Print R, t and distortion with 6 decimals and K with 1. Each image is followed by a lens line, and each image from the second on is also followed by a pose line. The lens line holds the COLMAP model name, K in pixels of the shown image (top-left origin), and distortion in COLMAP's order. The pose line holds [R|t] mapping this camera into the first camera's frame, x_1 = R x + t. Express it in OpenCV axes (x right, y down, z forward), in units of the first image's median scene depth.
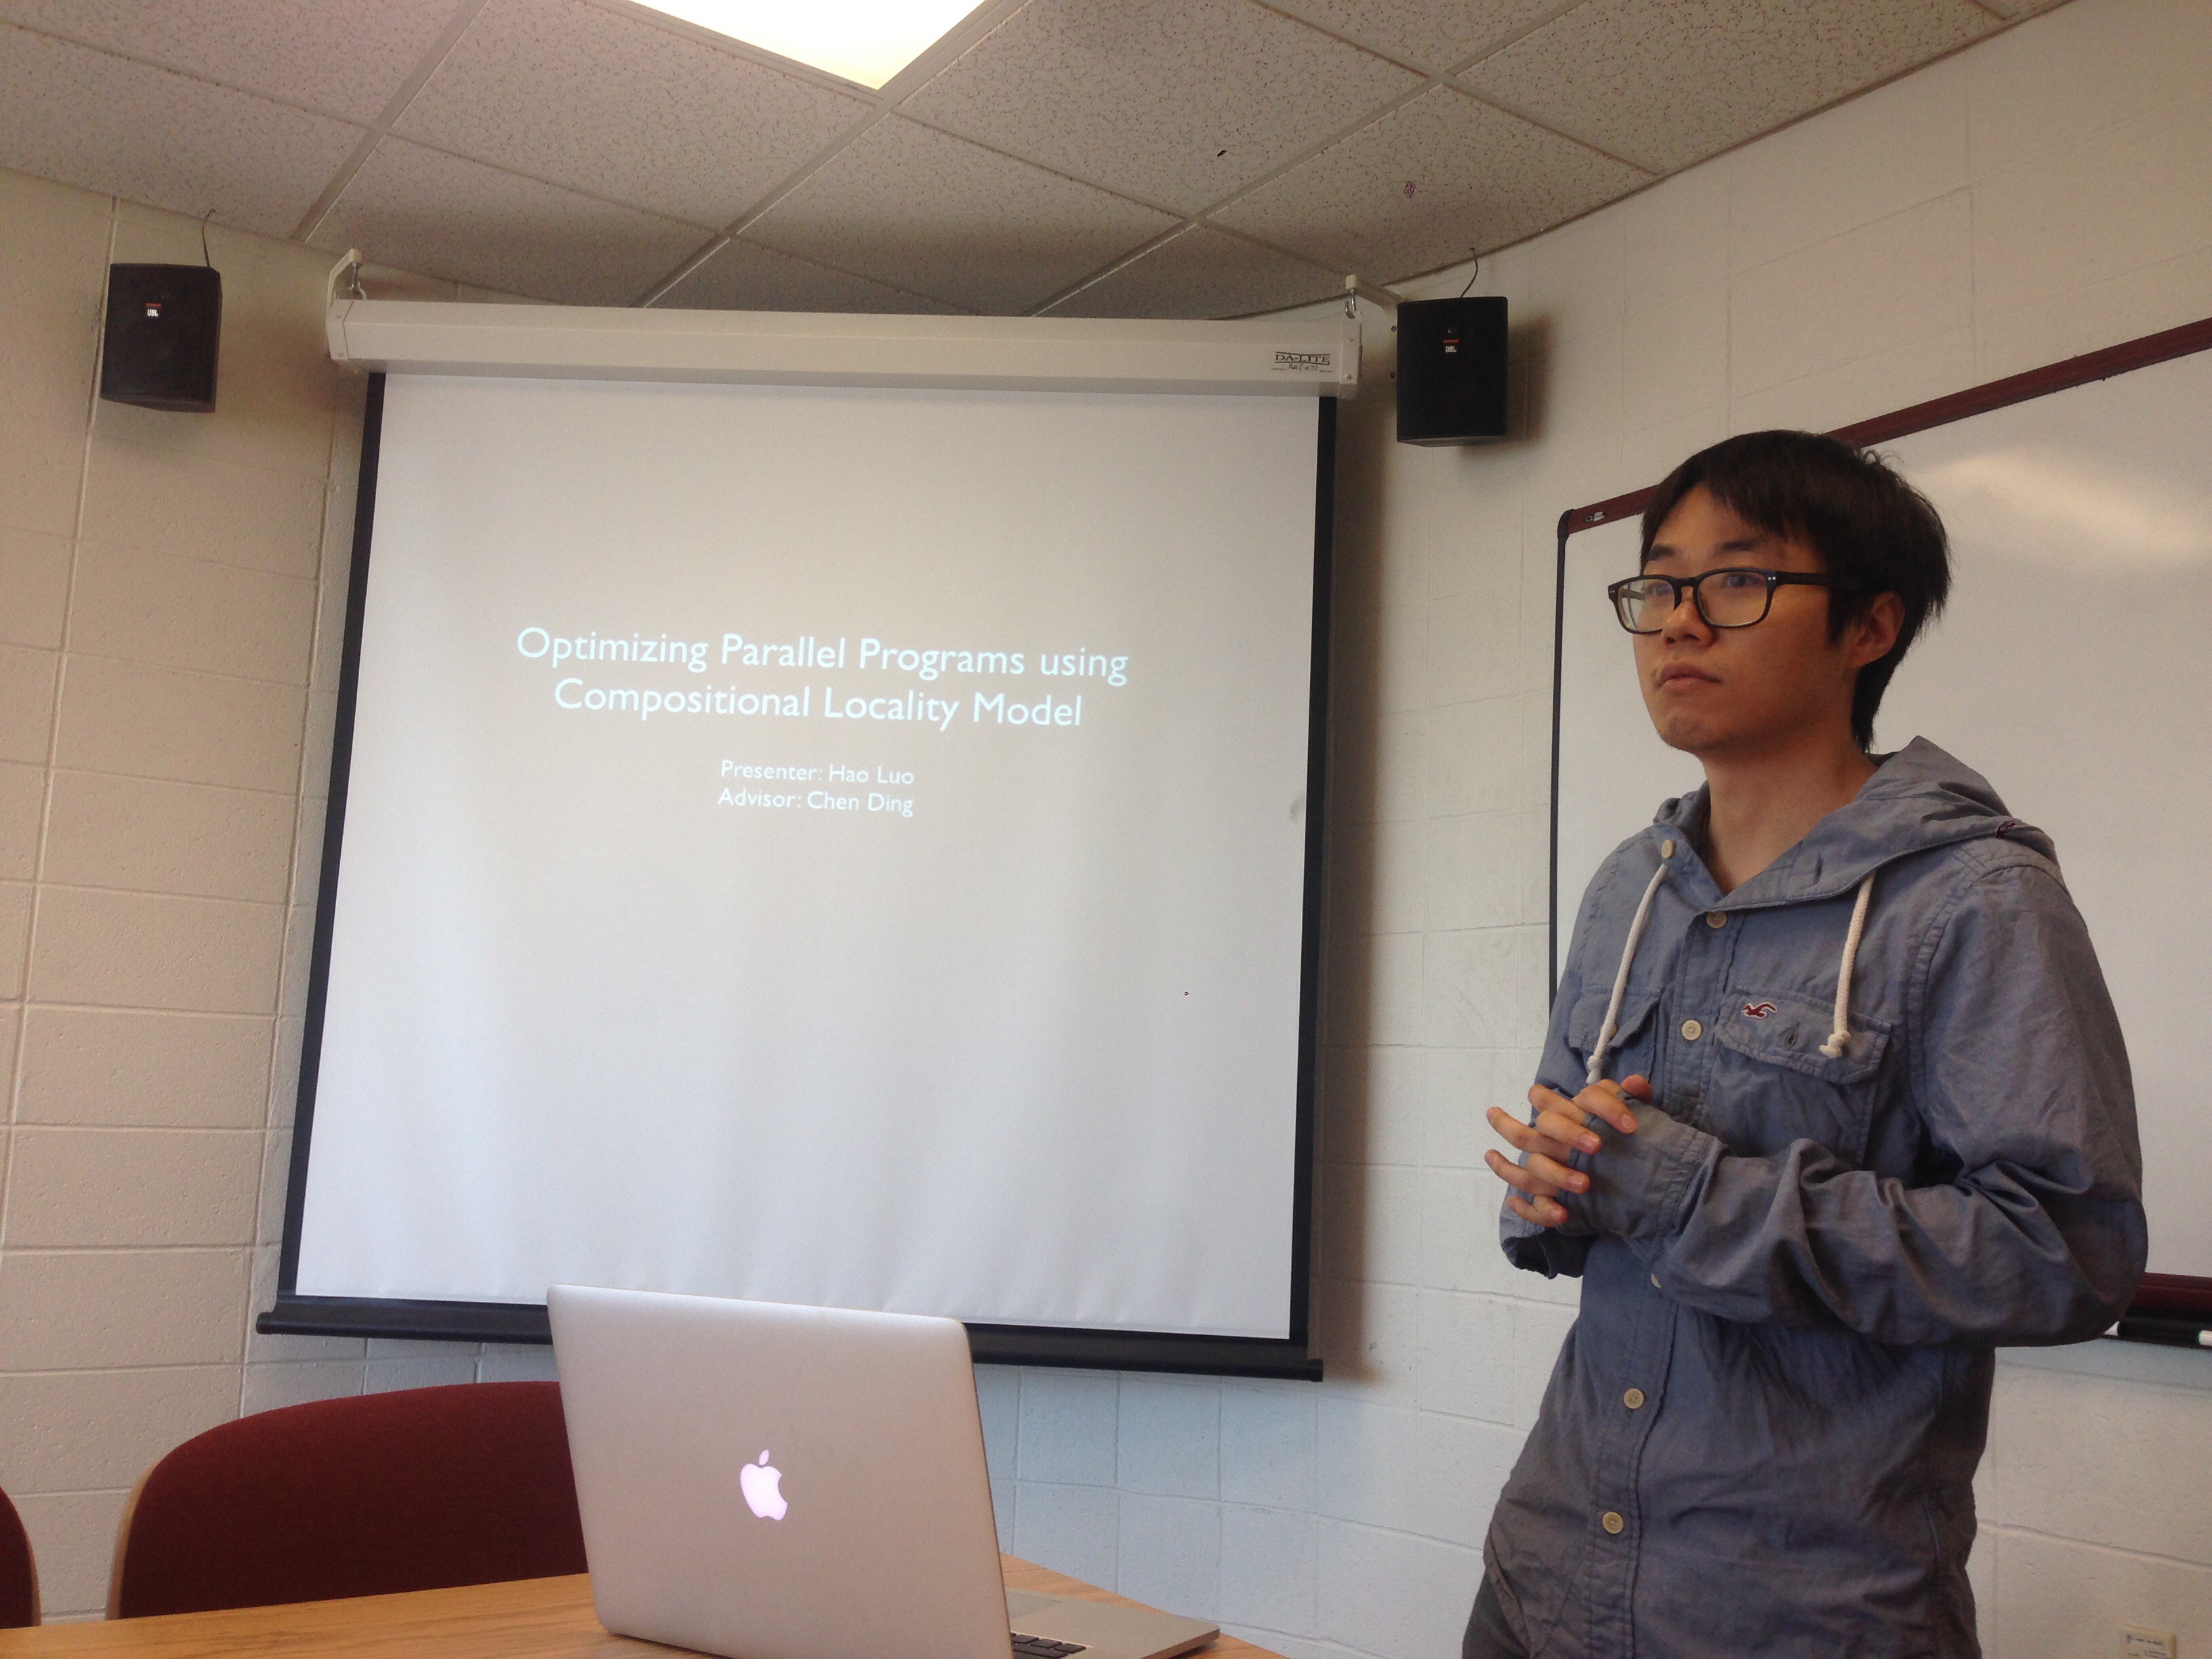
lens RADIAL K [[2056.3, 0, 1106.0], [0, 2056.3, 829.5], [0, 0, 1]] dist [0.156437, -0.288680]
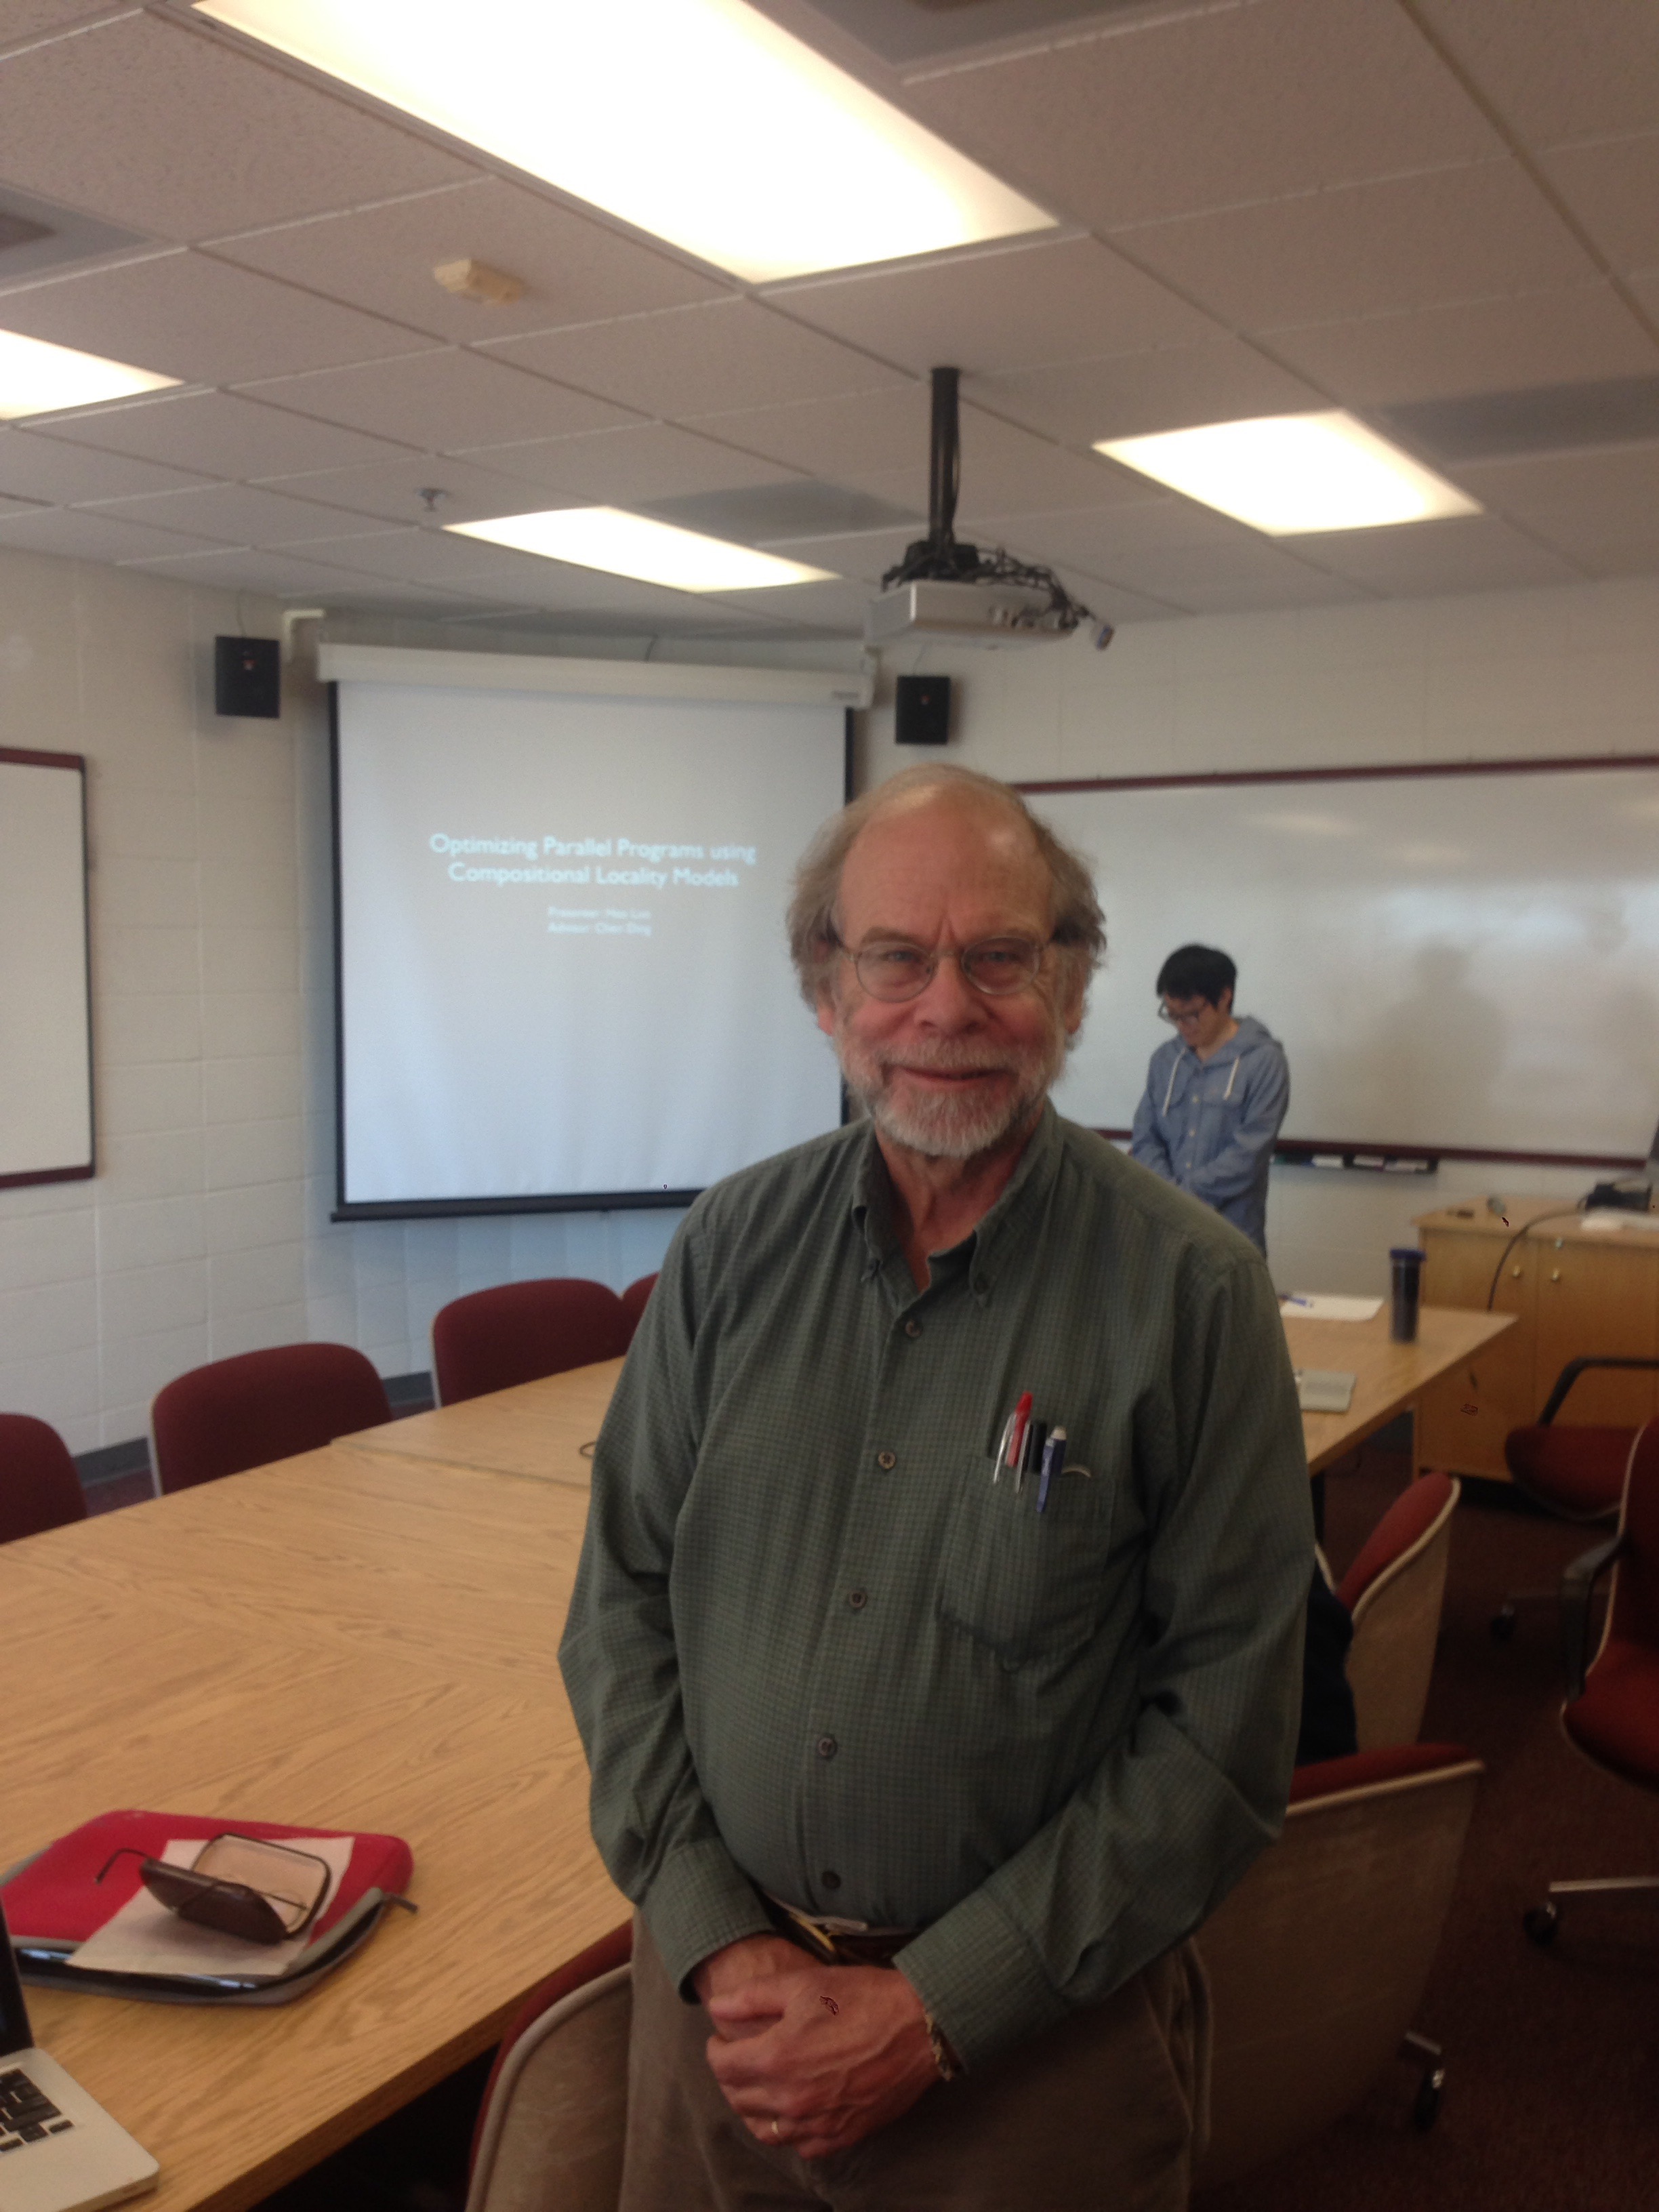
lens RADIAL K [[2056.3, 0, 829.5], [0, 2056.3, 1106.0], [0, 0, 1]] dist [0.156437, -0.288680]
pose [[0.920460, -0.068063, 0.384866, -0.718827], [-0.018071, 0.976255, 0.215867, -0.279519], [-0.390420, -0.205652, 0.897374, -0.845337]]
